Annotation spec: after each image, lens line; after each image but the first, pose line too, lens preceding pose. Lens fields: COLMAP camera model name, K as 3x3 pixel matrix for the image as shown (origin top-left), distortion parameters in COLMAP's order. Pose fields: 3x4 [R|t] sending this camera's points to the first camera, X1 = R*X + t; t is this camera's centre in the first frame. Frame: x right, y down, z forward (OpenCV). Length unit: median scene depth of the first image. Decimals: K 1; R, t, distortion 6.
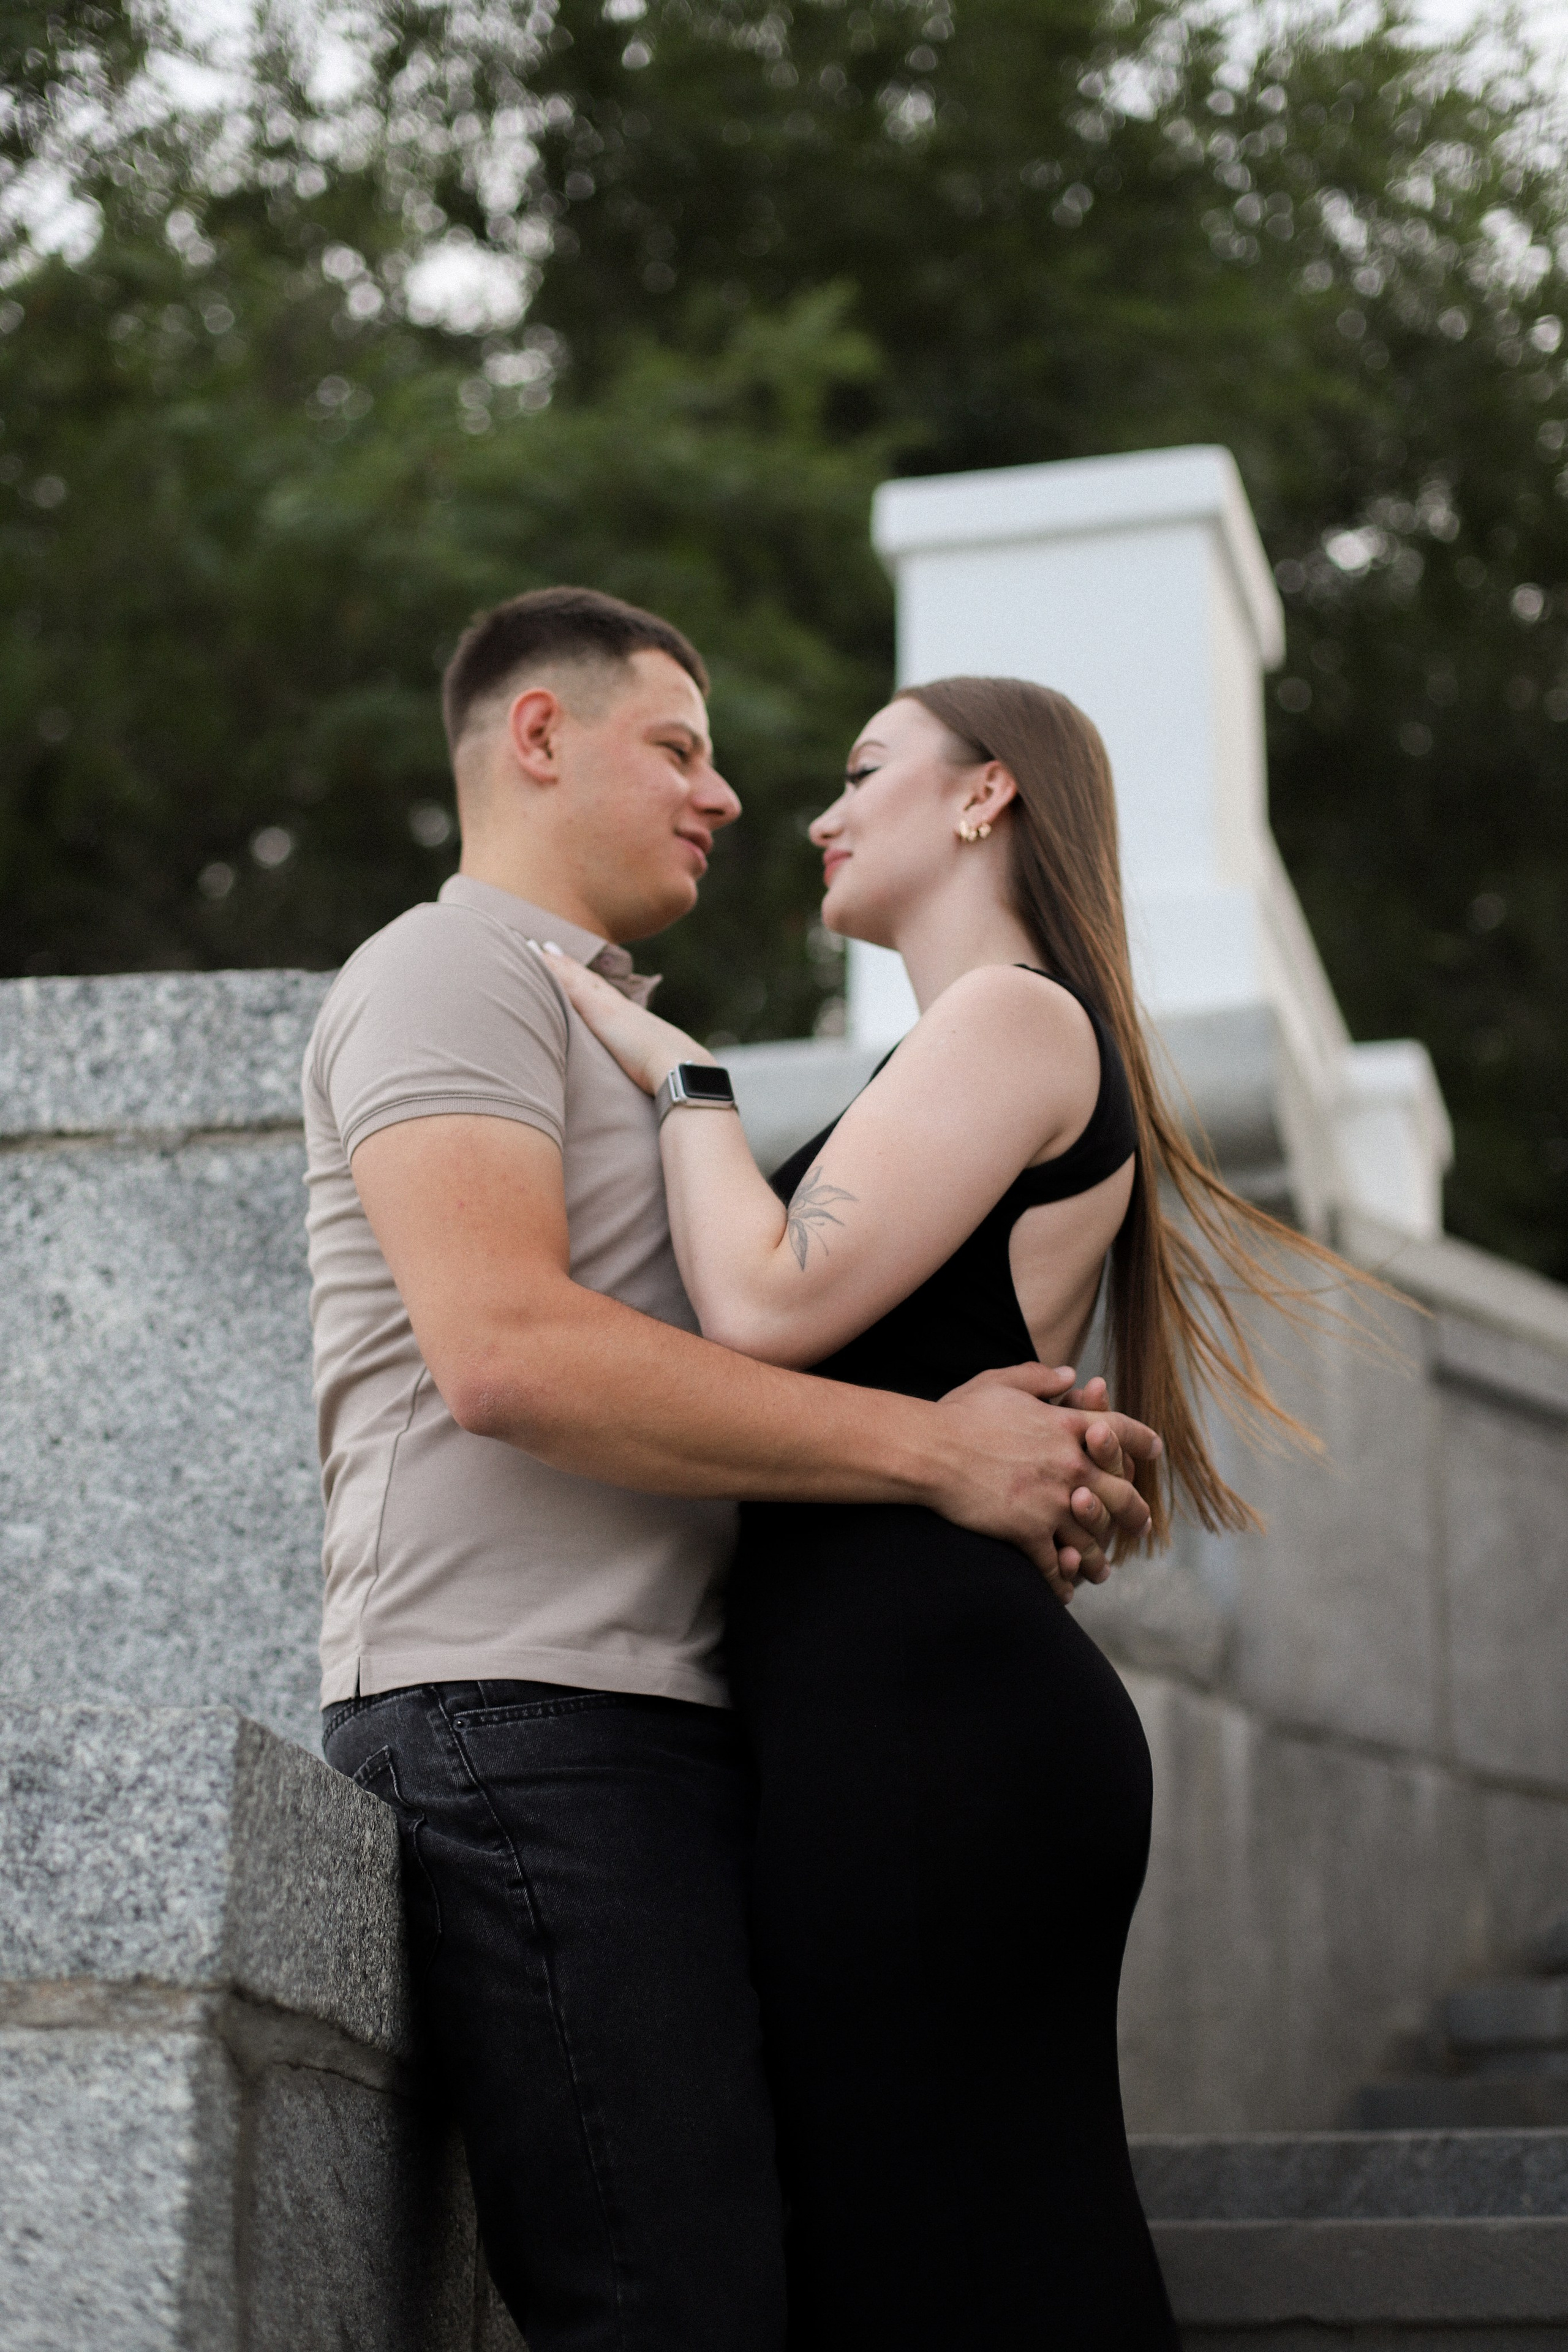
lens RADIAL K [[3480.5, 0, 784.0], [0, 3480.5, 1176.0], [0, 0, 1]] dist [-0.158203, 0.125015]
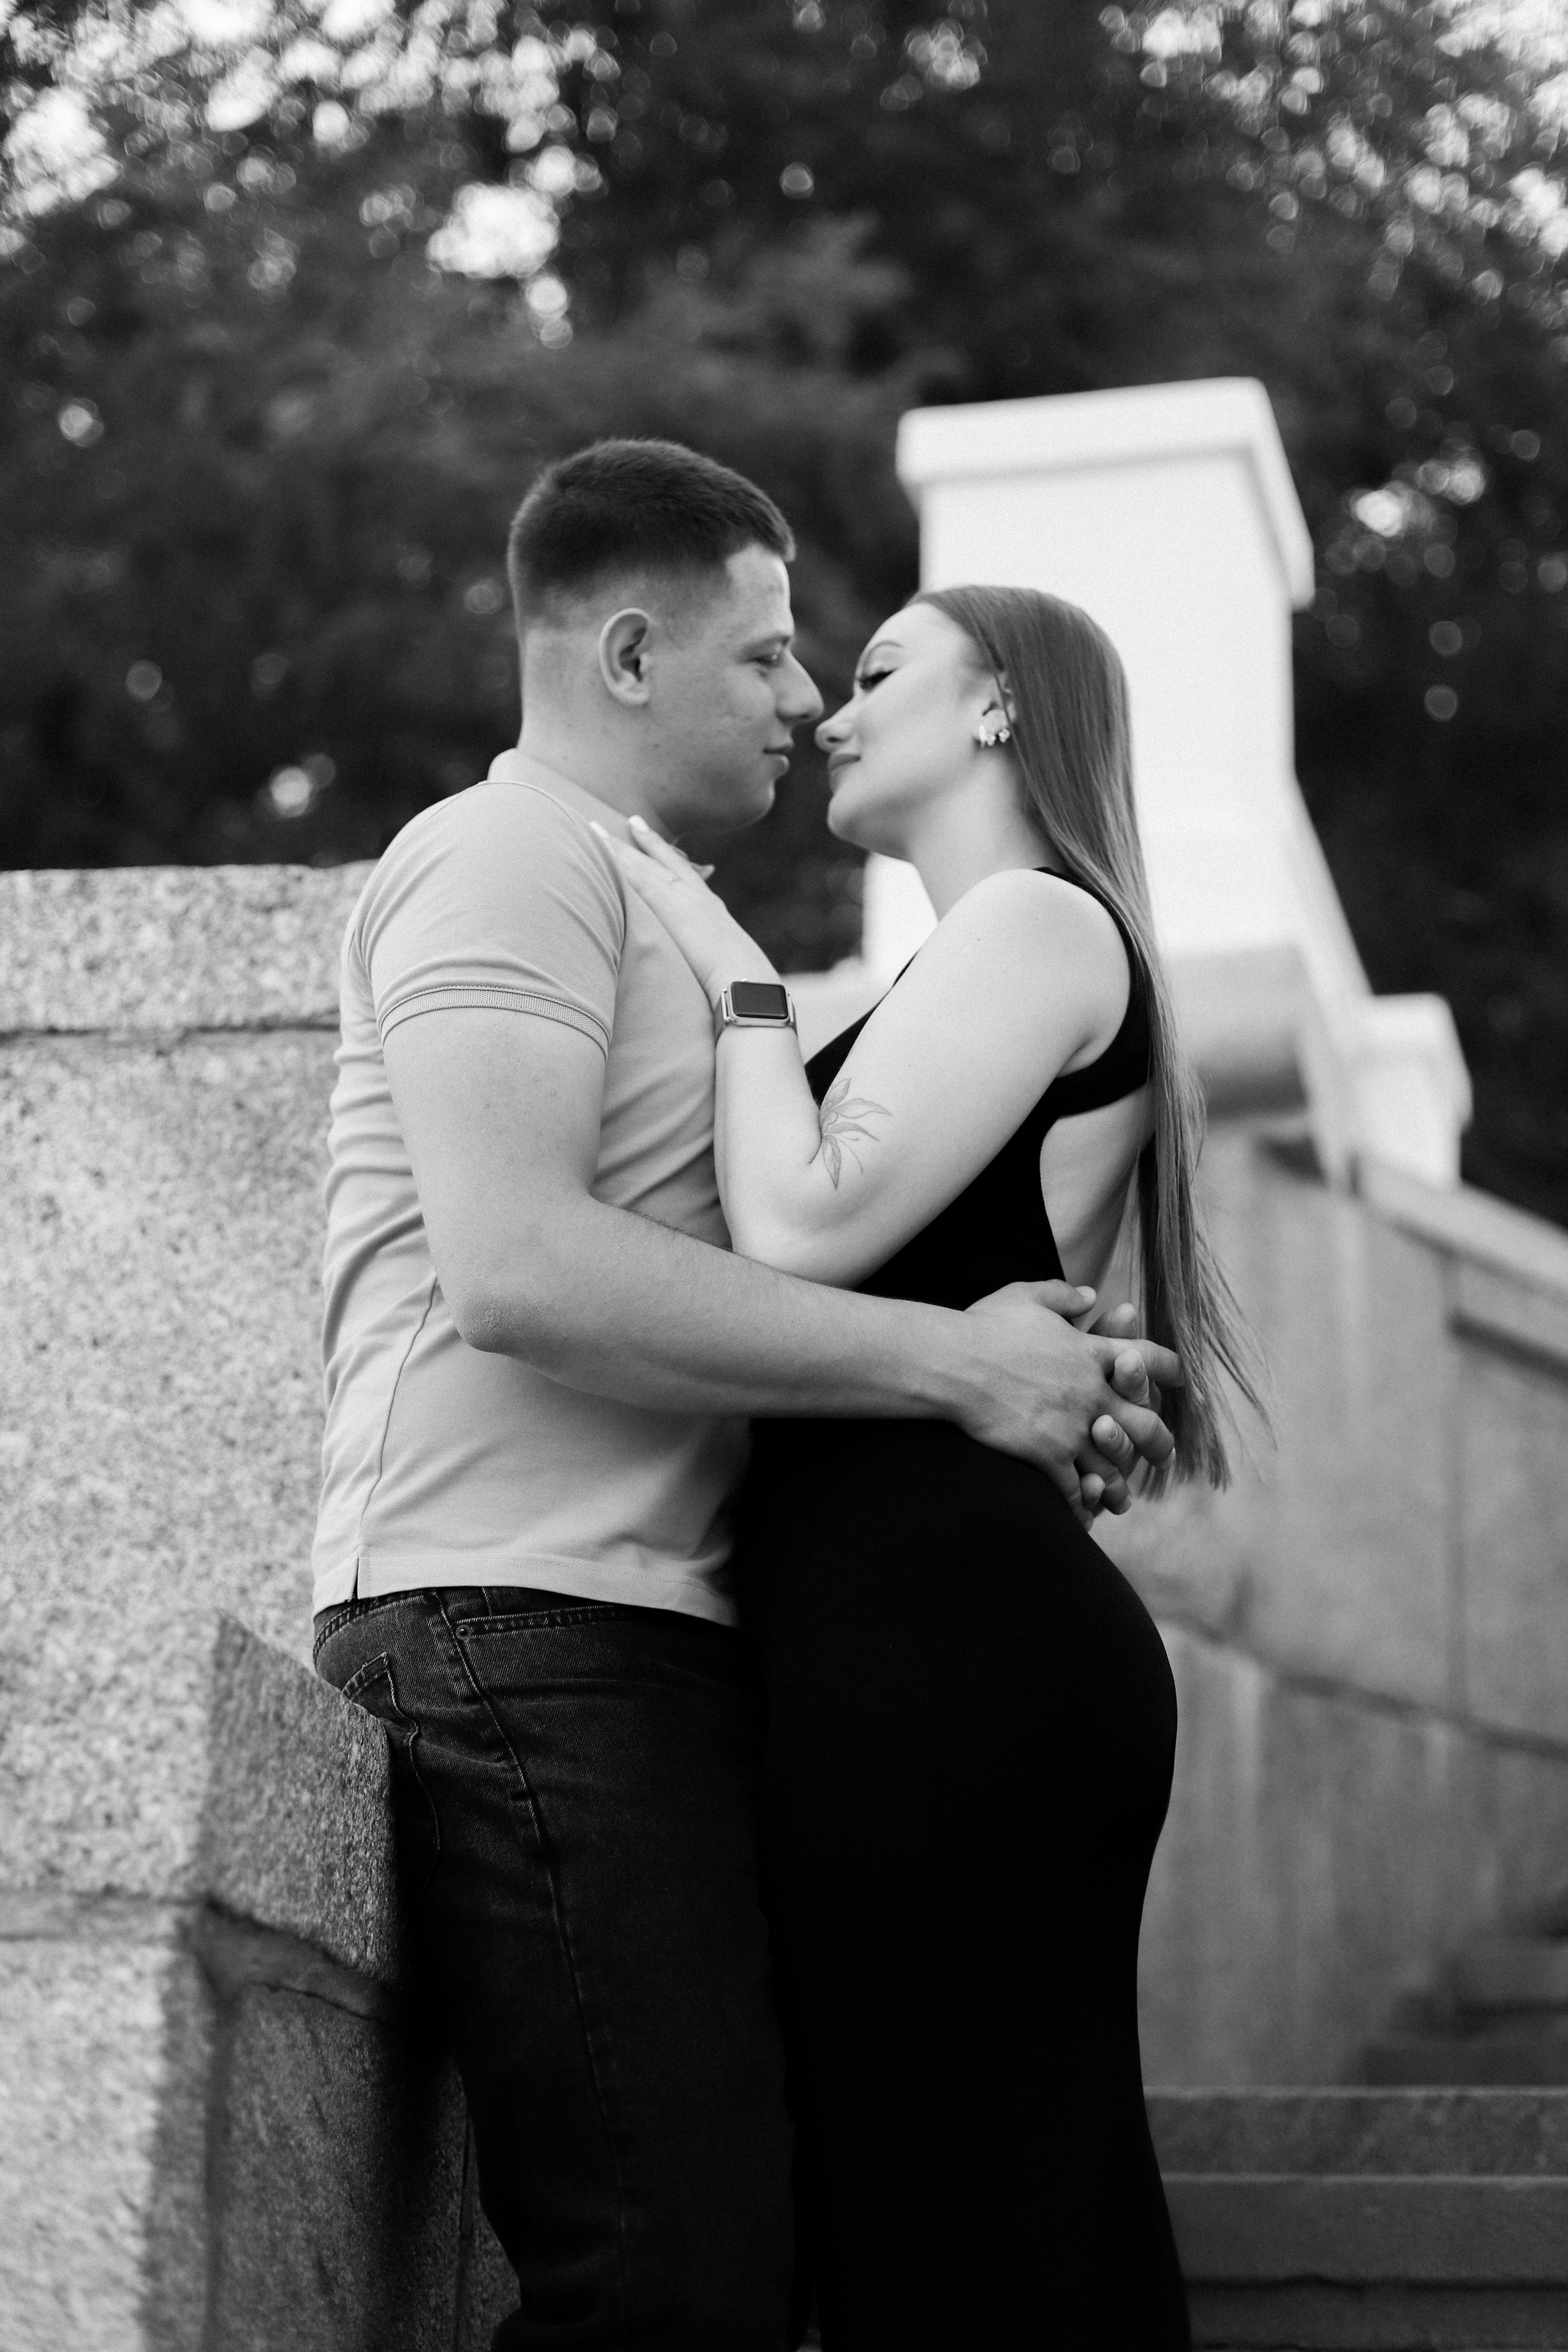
lens RADIAL K [[3480.5, 0, 784.0], [0, 3480.5, 1176.0], [0, 0, 1]] dist [-0.158203, 0.125015]
pose [[0.999851, 0.017092, -0.002564, -0.001568], [-0.017062, 0.999789, 0.011462, 0.014515], [0.002760, -0.011417, 0.999931, 0.034157]]
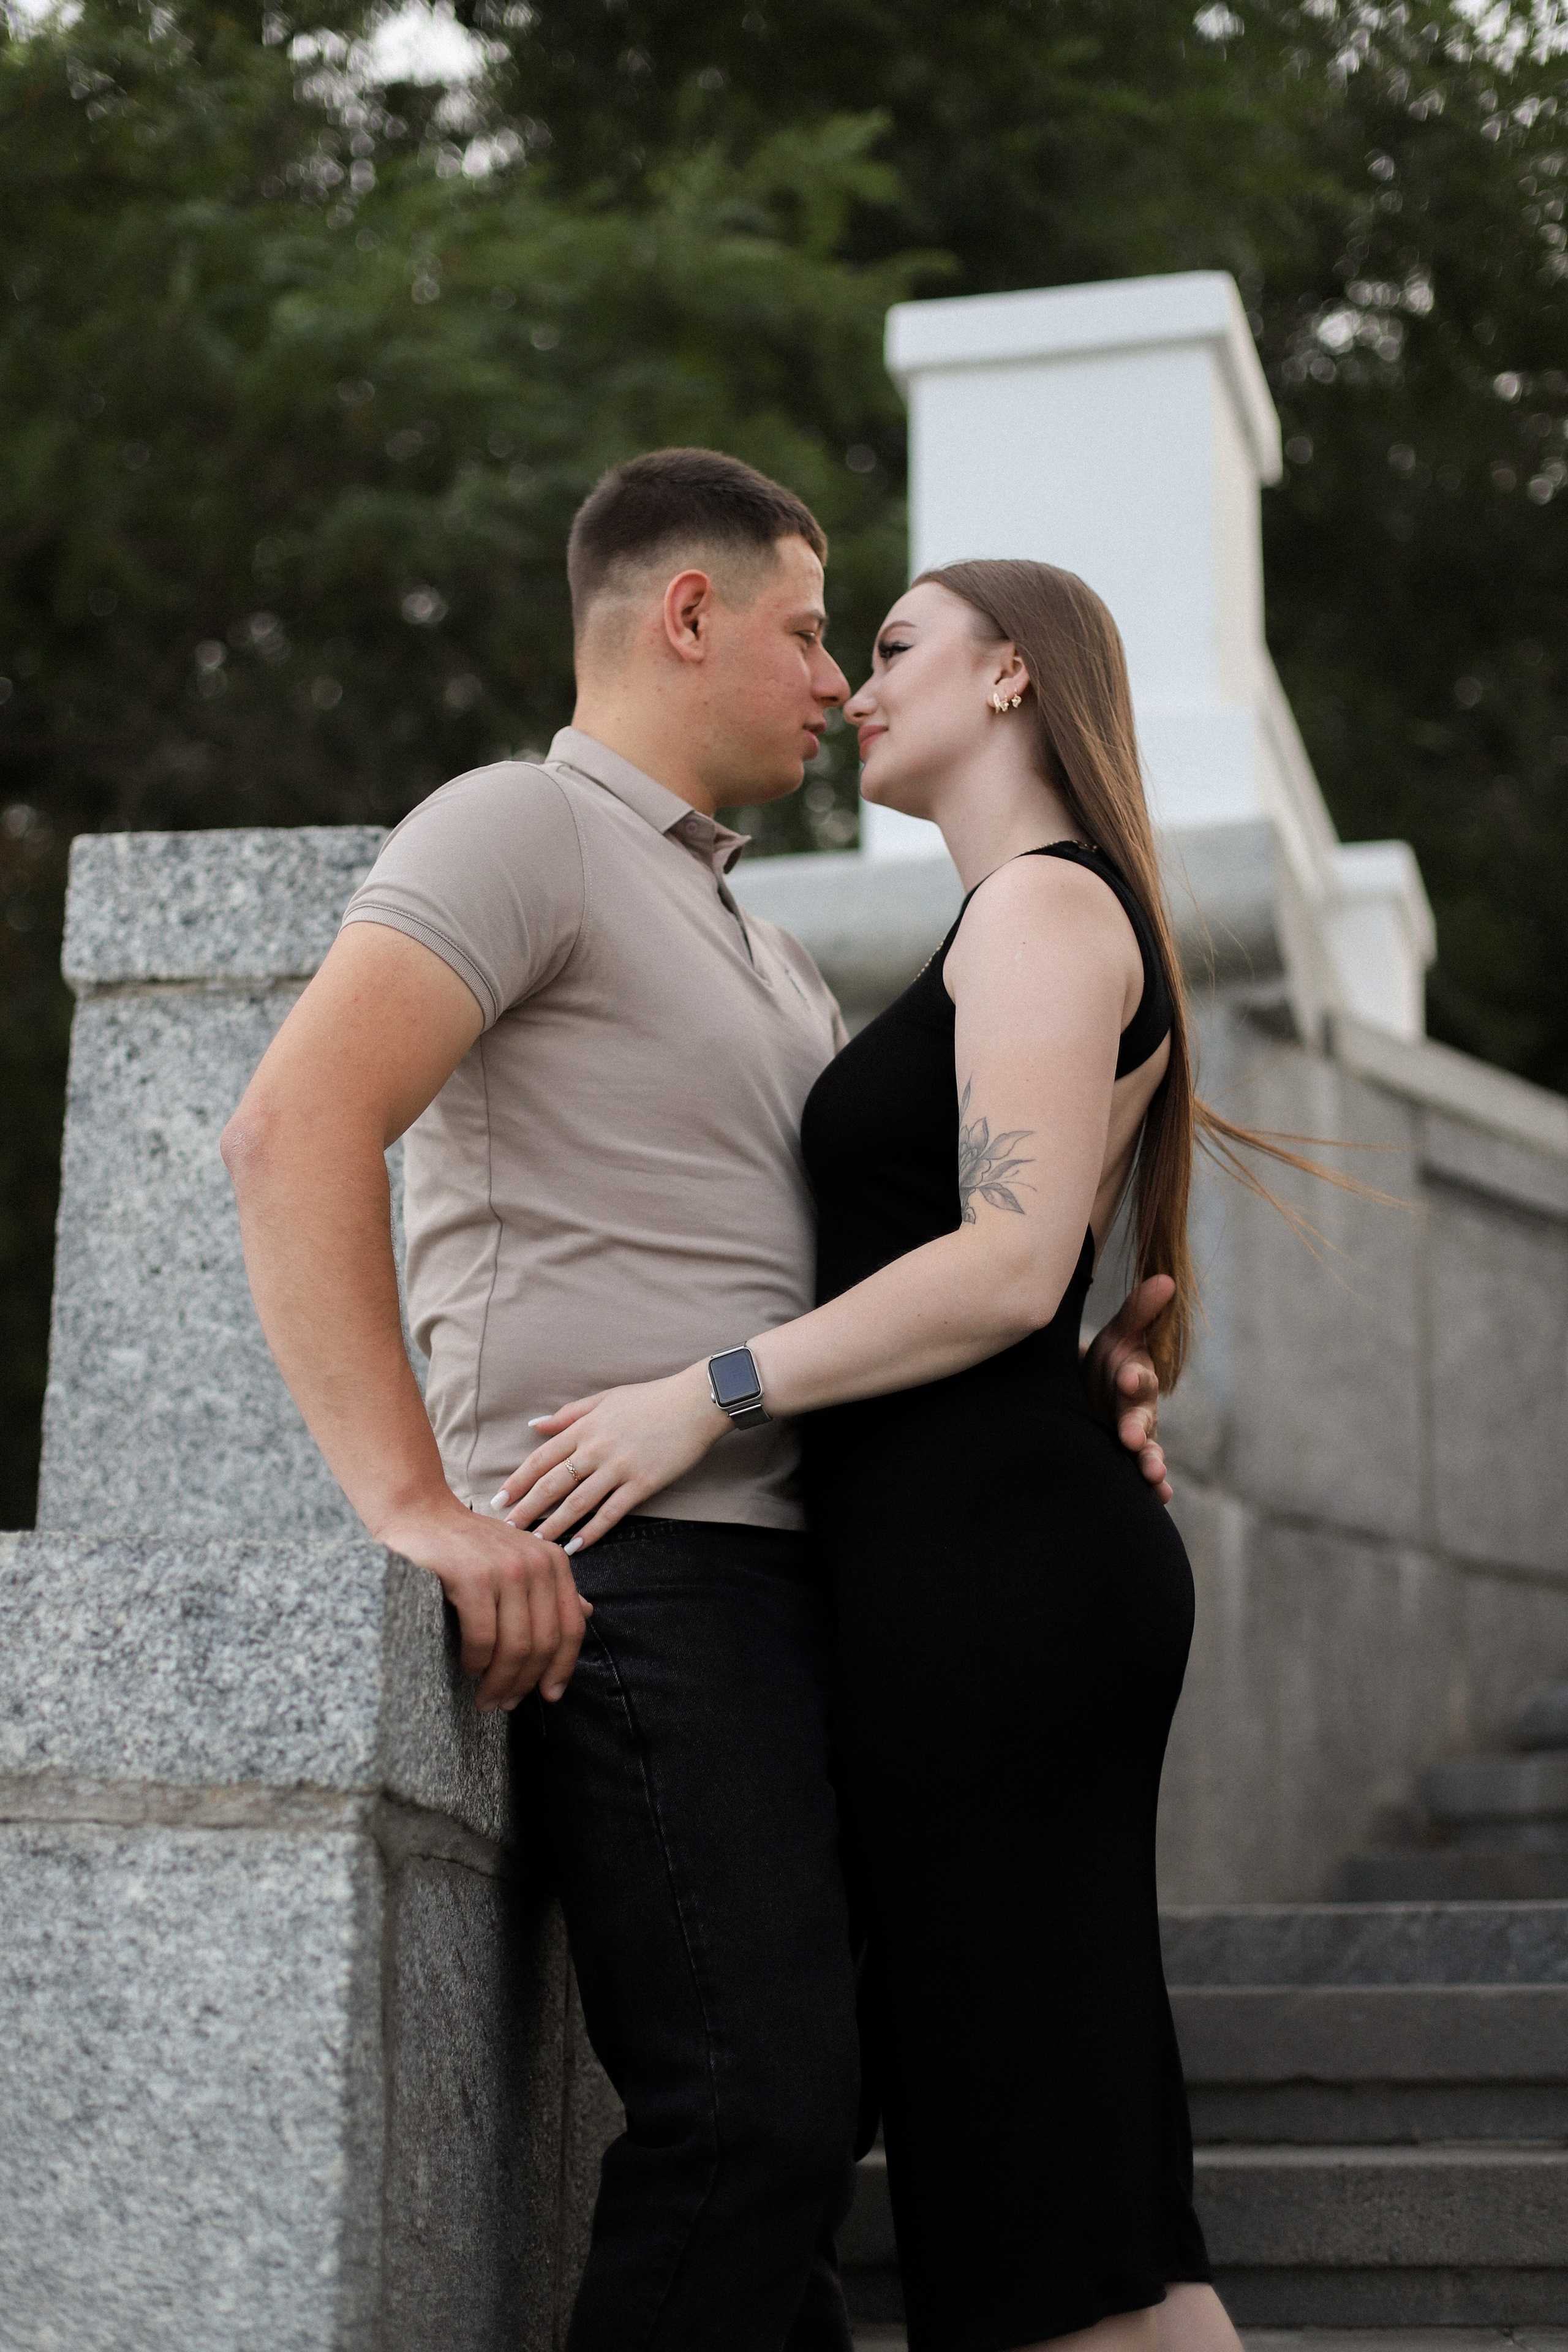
lens RADIAL K [[3480.5, 0, 784.0], [0, 3480.5, 1176.0], [0, 0, 1]] dist [-0.158203, 0.125015]
pose [[0.999965, 0.001876, 0.008159, -0.025395], [-0.002422, 0.997719, 0.067463, -0.025691], [-0.008014, -0.067481, 0.997688, -0.070890]]
